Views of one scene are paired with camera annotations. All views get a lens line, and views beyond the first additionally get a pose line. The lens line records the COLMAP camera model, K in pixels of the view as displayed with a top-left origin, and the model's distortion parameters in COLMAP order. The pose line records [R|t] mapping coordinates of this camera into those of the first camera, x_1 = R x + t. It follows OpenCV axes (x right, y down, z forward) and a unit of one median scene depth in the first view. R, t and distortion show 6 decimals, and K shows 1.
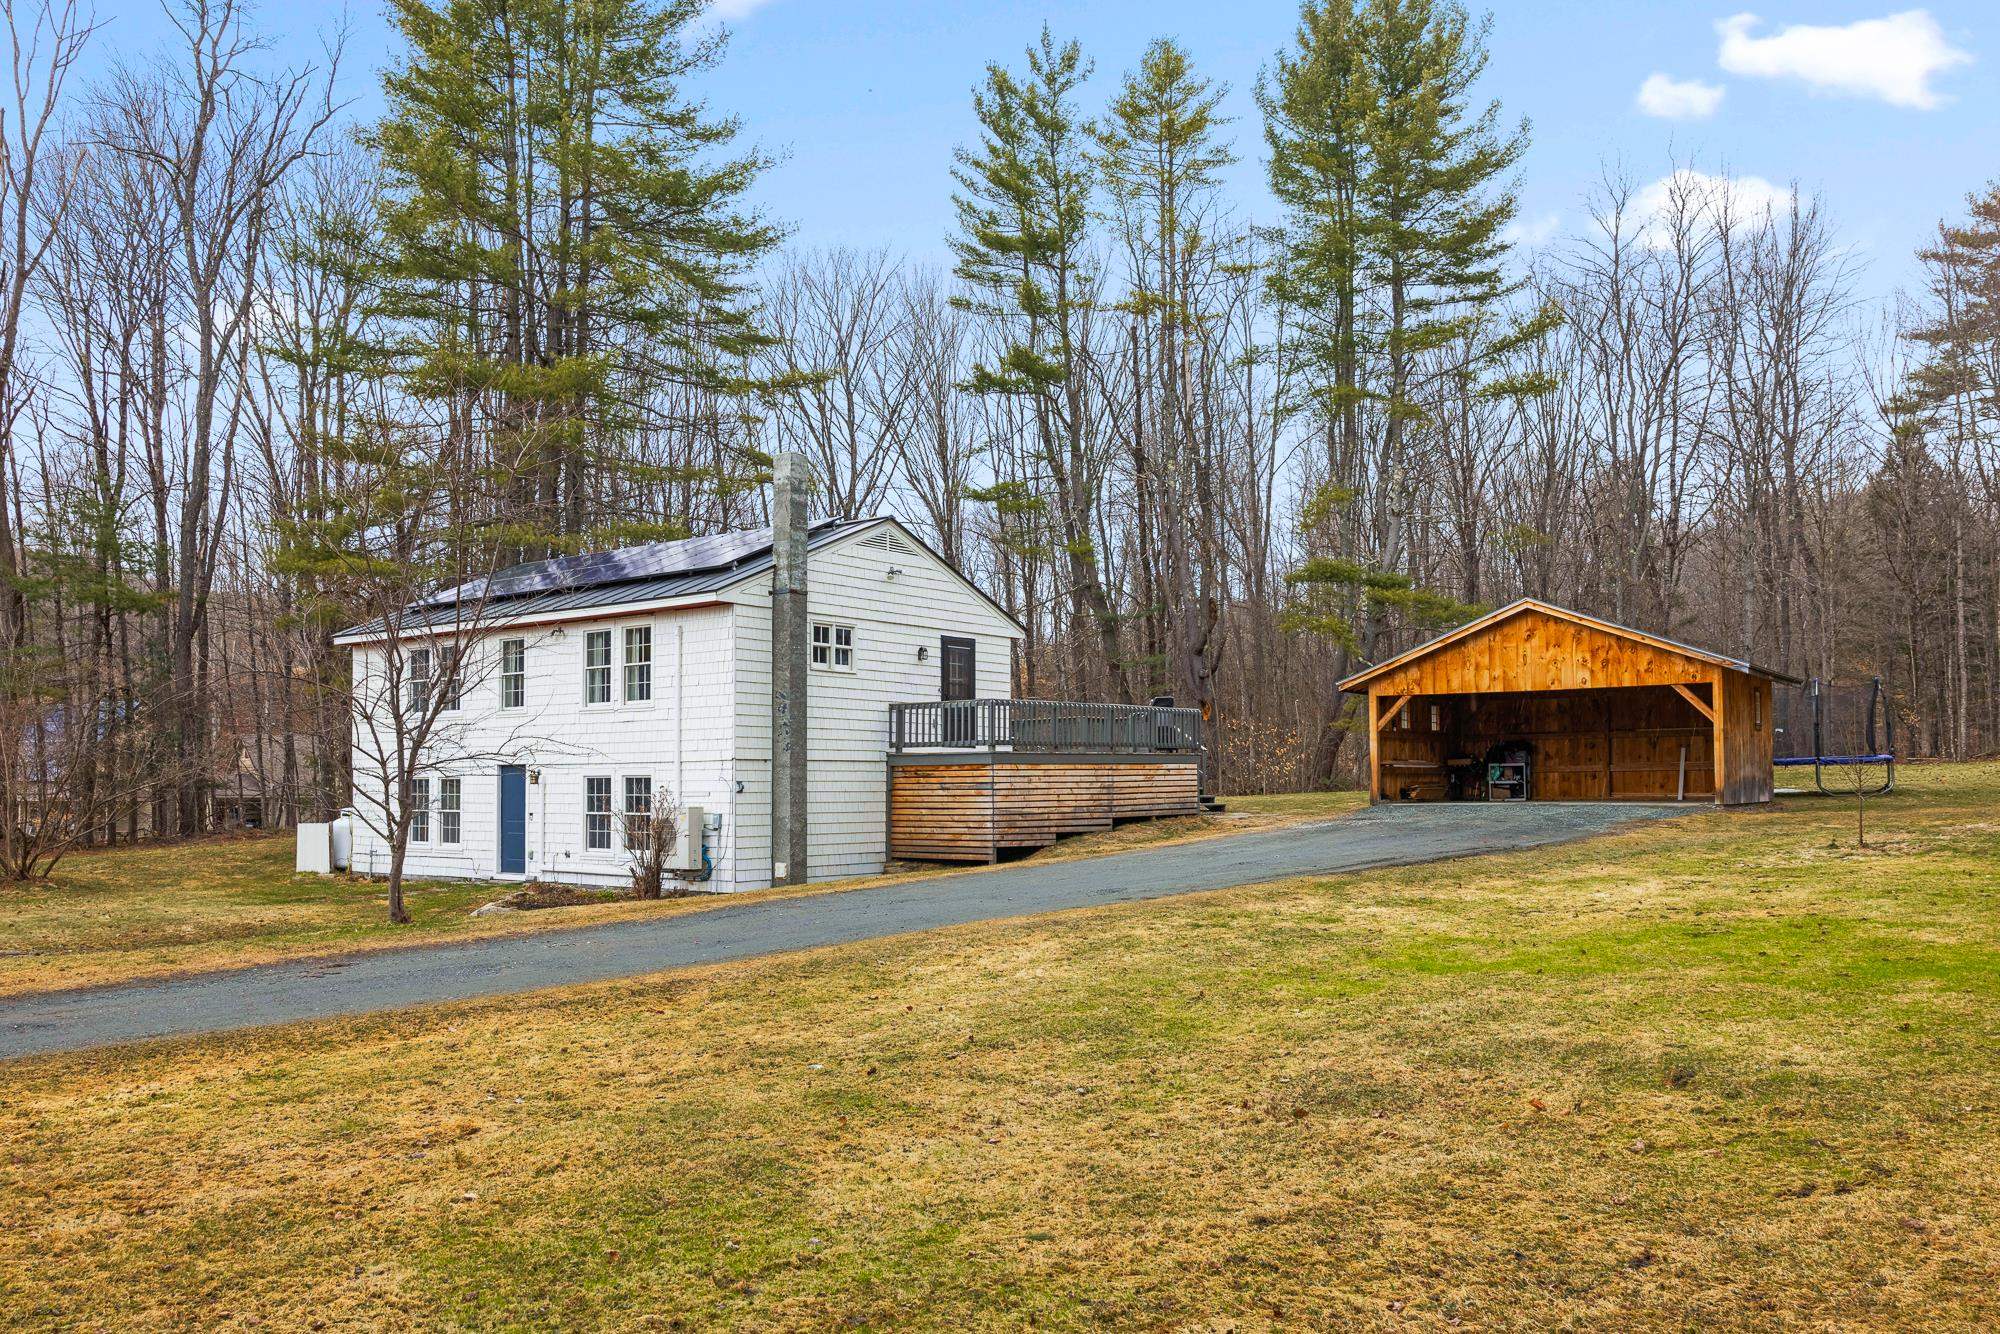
lens RADIAL K [[1623.1, 0, 999.9], [0, 1623.1, 710.1], [0, 0, 1]] dist [-0.009994, 0.005778]
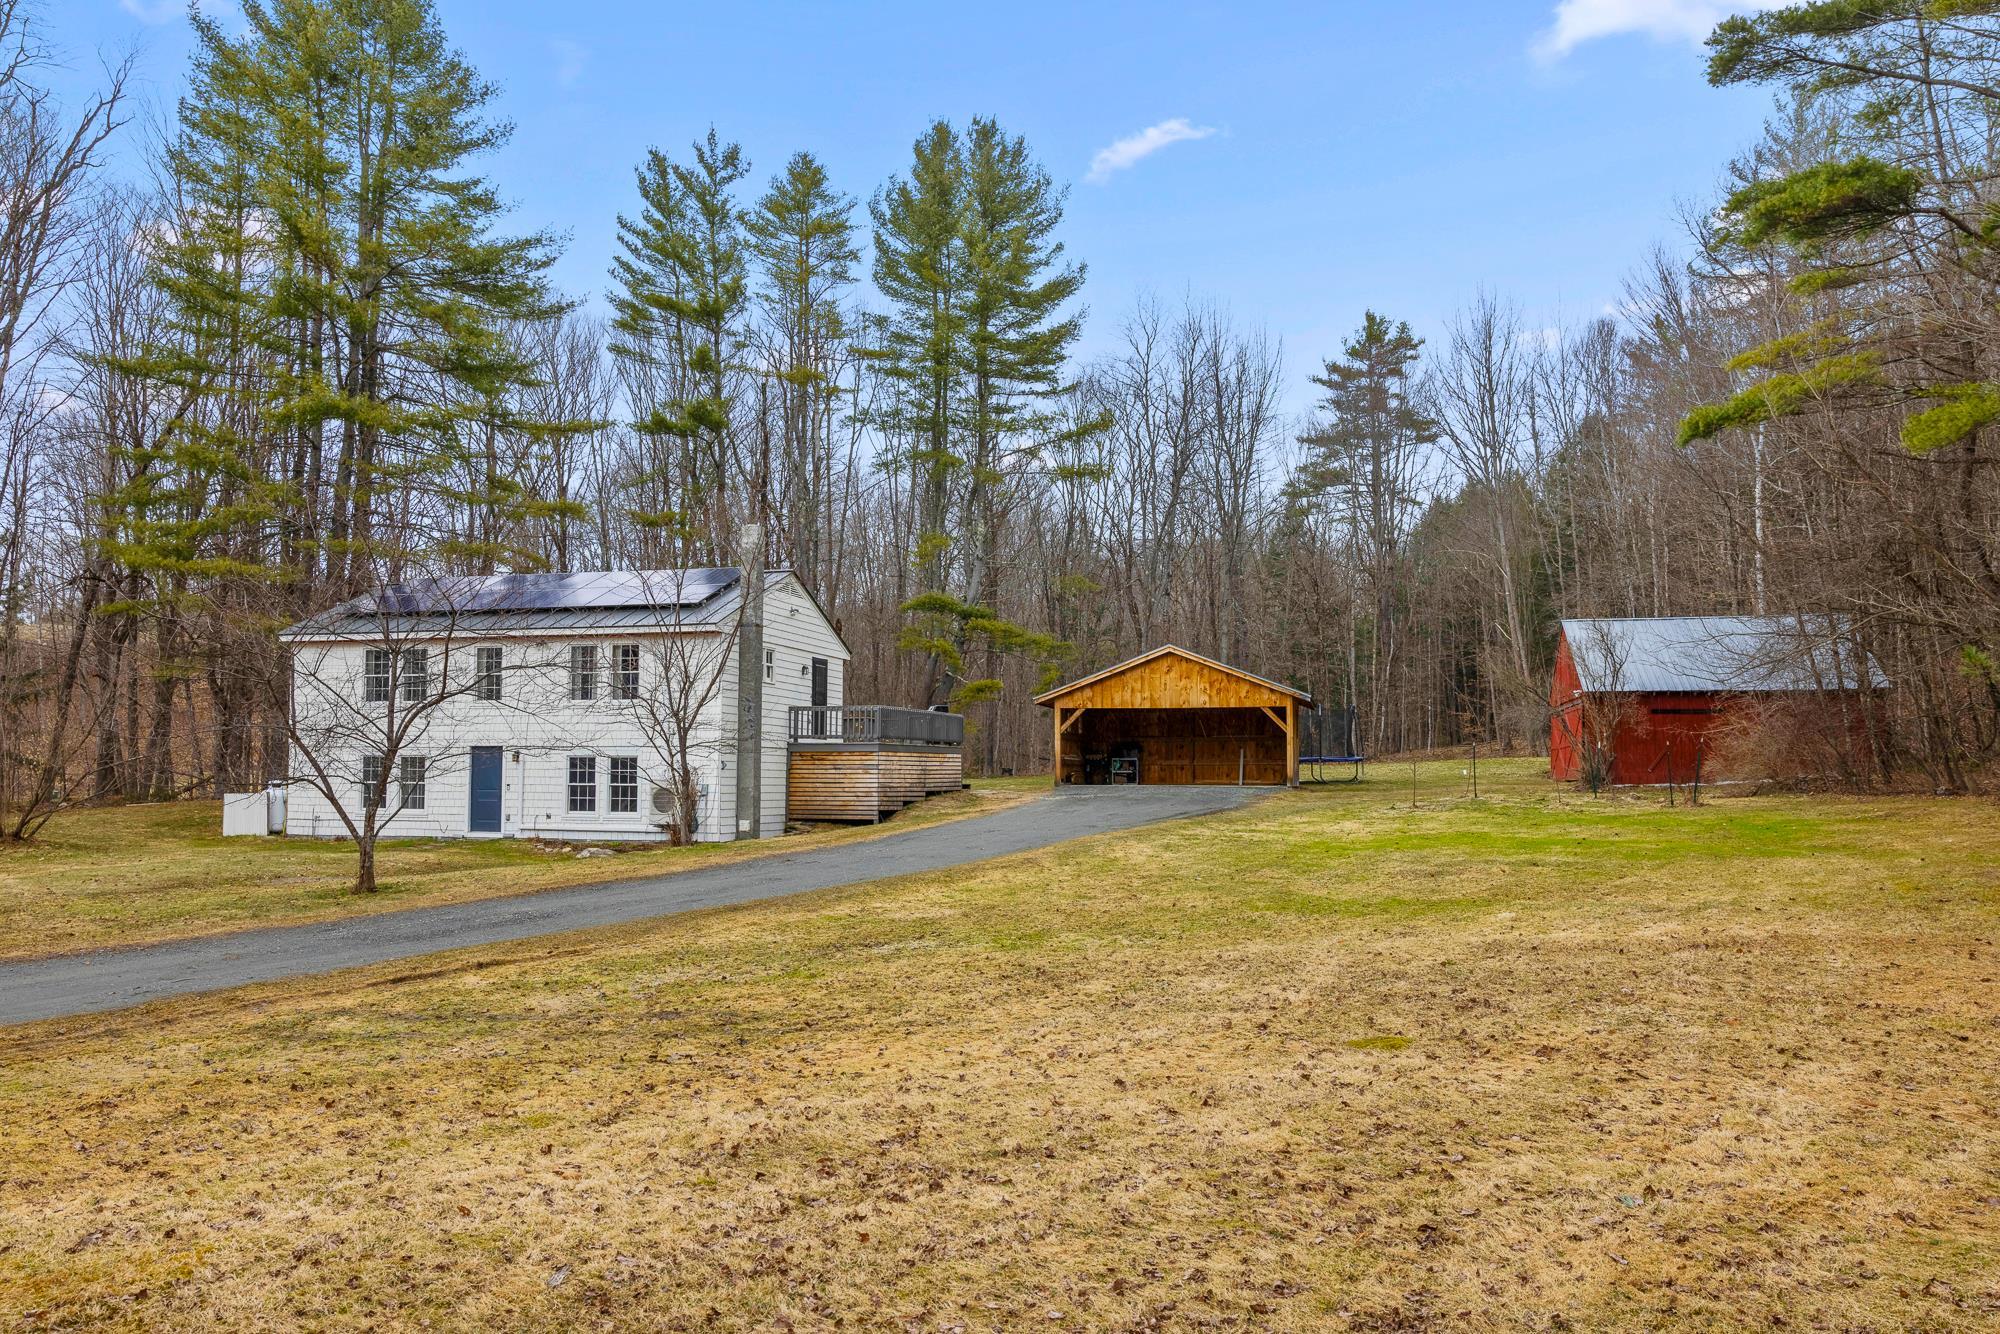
lens RADIAL K [[1623.1, 0, 999.9], [0, 1623.1, 710.1], [0, 0, 1]] dist [-0.009994, 0.005778]
pose [[0.924526, 0.026232, 0.380214, -0.369865], [-0.026644, 0.999636, -0.004181, 0.000028], [-0.380185, -0.006265, 0.924889, -0.290610]]
